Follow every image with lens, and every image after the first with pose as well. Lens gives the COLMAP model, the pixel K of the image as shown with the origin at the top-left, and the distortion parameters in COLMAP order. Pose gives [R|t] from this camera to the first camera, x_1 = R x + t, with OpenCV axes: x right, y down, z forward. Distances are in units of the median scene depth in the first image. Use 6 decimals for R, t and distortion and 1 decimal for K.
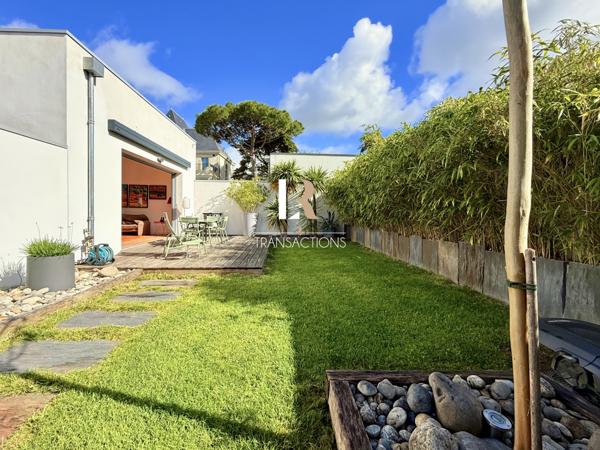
lens RADIAL K [[427.9, 0, 300.0], [0, 427.9, 225.0], [0, 0, 1]] dist [0.014663, 0.003668]
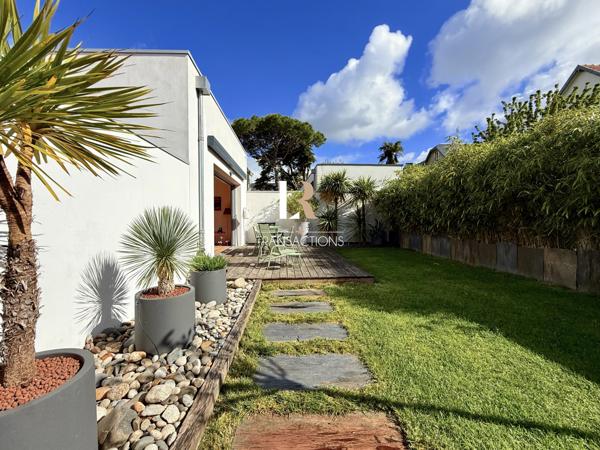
lens RADIAL K [[410.6, 0, 300.0], [0, 410.6, 225.0], [0, 0, 1]] dist [0.058657, -0.032265]
pose [[0.999784, -0.016823, 0.012184, -0.135428], [0.017001, 0.999749, -0.014611, -0.006386], [-0.011935, 0.014815, 0.999819, 0.001566]]
